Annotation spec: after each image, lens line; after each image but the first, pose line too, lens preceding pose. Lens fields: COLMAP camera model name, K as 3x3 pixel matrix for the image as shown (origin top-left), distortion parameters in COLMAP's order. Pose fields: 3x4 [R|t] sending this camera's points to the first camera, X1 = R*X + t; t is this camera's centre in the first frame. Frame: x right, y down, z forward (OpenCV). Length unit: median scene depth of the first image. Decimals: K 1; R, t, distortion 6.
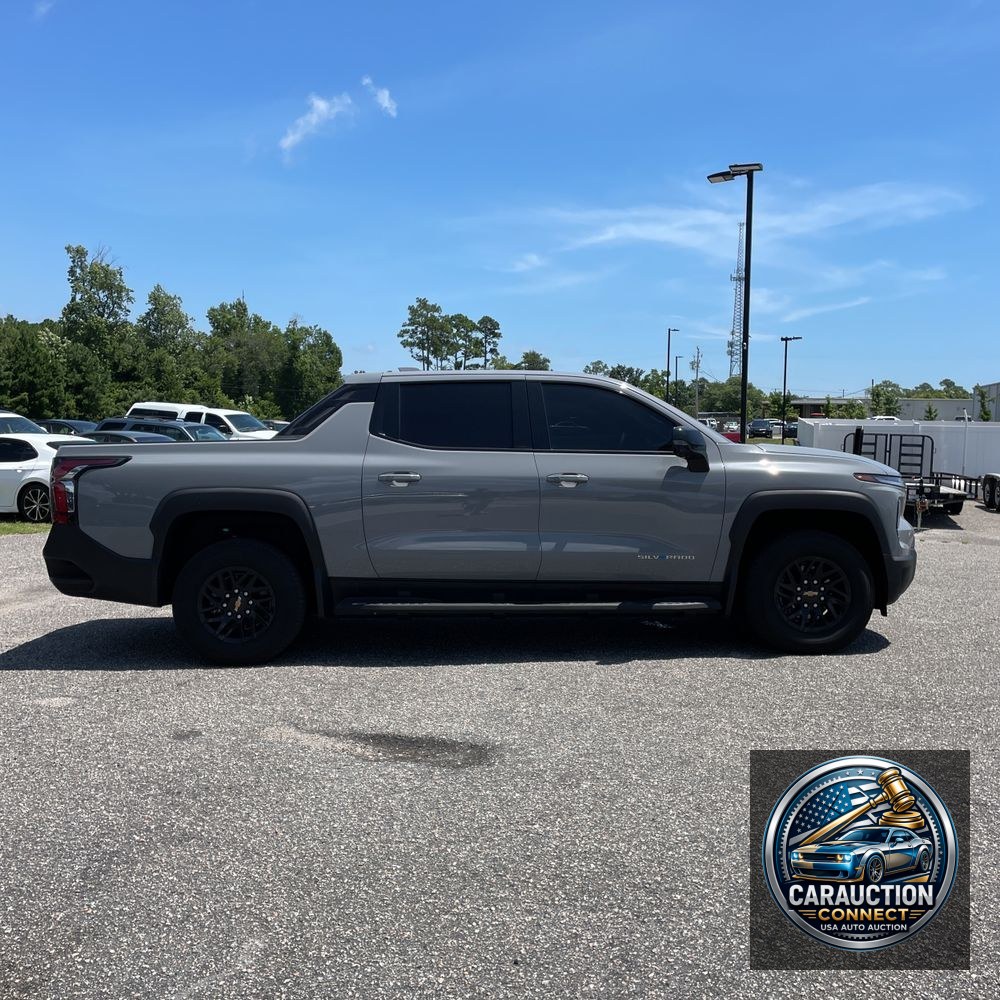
lens RADIAL K [[1006.6, 0, 495.4], [0, 1006.6, 497.3], [0, 0, 1]] dist [0.094923, -0.111424]
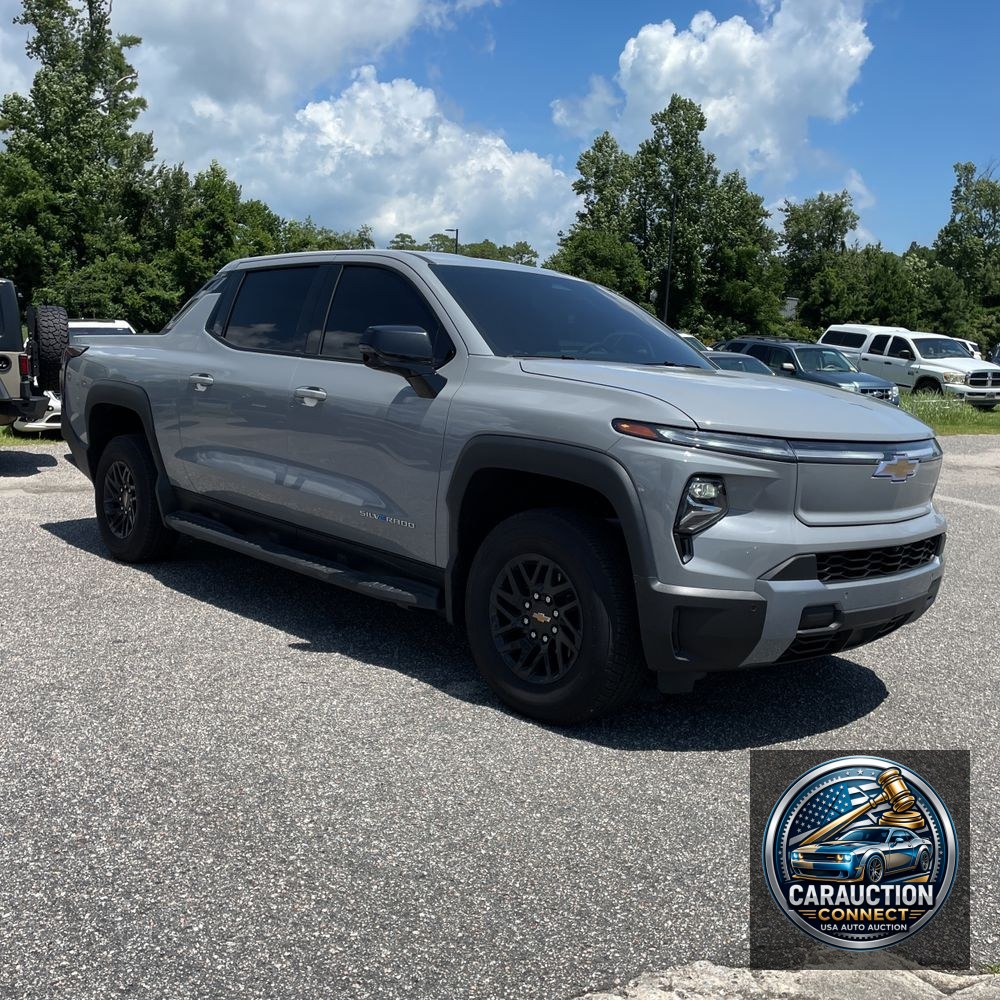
lens RADIAL K [[1006.6, 0, 495.4], [0, 1006.6, 497.3], [0, 0, 1]] dist [0.094923, -0.111424]
pose [[0.673054, 0.136493, -0.726890, 0.705074], [-0.086082, 0.990600, 0.106305, -0.033842], [0.734567, -0.008977, 0.678477, 0.582540]]
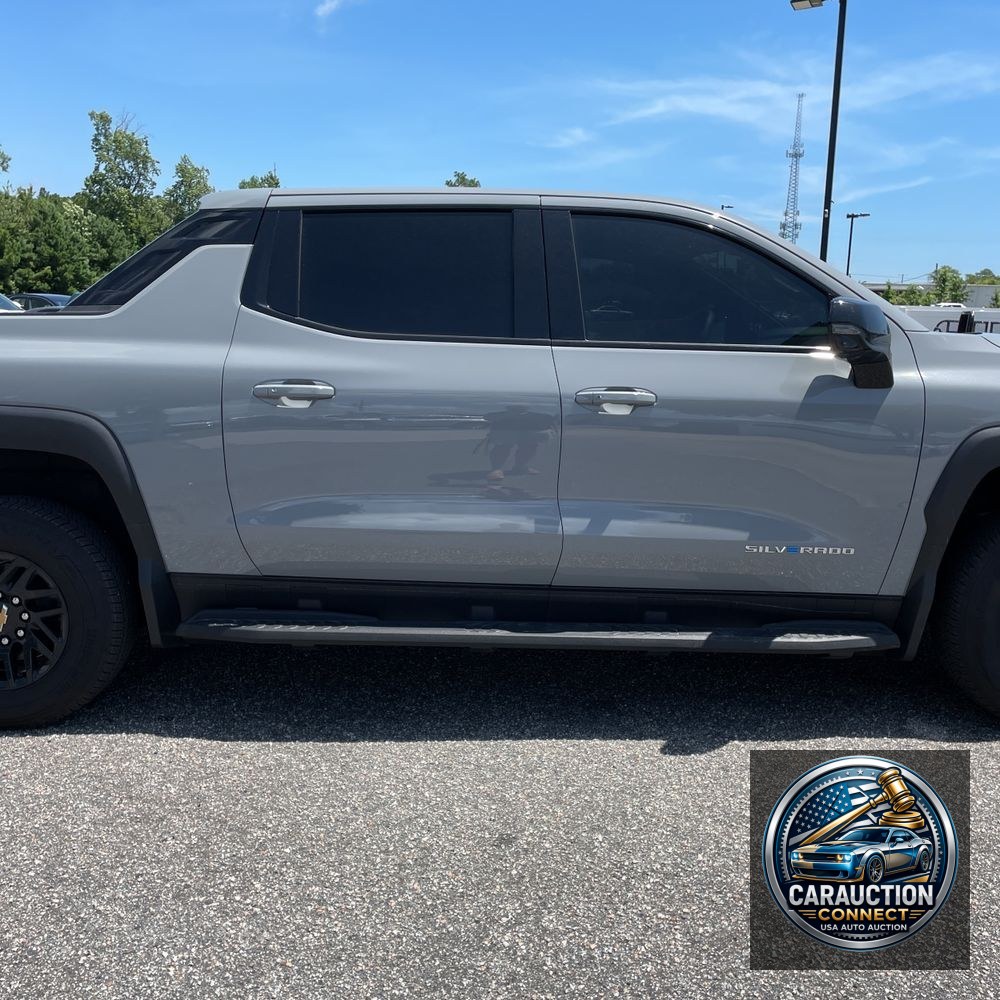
lens RADIAL K [[1006.6, 0, 495.4], [0, 1006.6, 497.3], [0, 0, 1]] dist [0.094923, -0.111424]
pose [[0.999179, 0.019043, -0.035745, 0.028623], [-0.014923, 0.993575, 0.112191, -0.024669], [0.037652, -0.111565, 0.993044, 0.465552]]
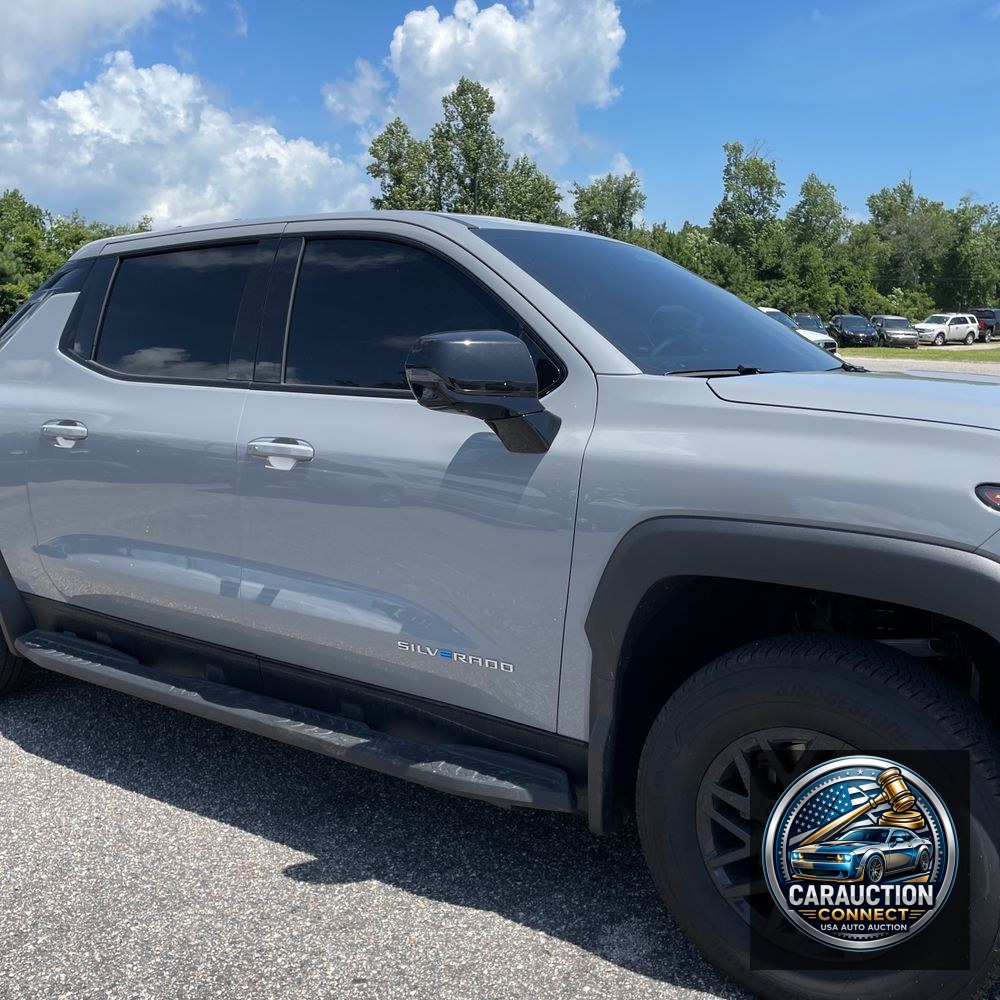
lens RADIAL K [[1007.8, 0, 489.9], [0, 1007.8, 502.7], [0, 0, 1]] dist [0.127214, -0.186580]
pose [[0.803628, 0.086584, -0.588799, 0.411867], [-0.025721, 0.993489, 0.110989, -0.047616], [0.594575, -0.074049, 0.800623, 0.675905]]
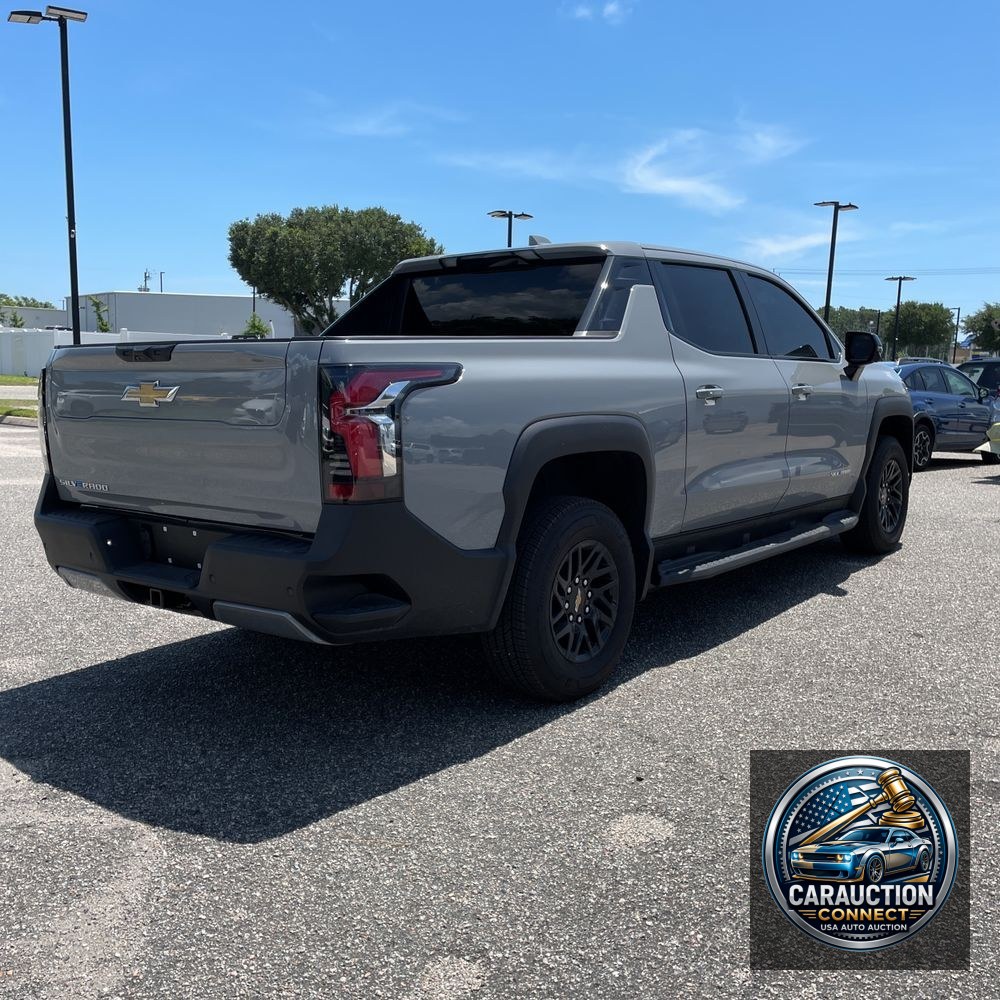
lens RADIAL K [[1007.8, 0, 489.9], [0, 1007.8, 502.7], [0, 0, 1]] dist [0.127214, -0.186580]
pose [[0.641210, -0.101848, 0.760577, -0.751798], [0.031890, 0.993834, 0.106197, -0.023350], [-0.766703, -0.043840, 0.640504, 0.633843]]
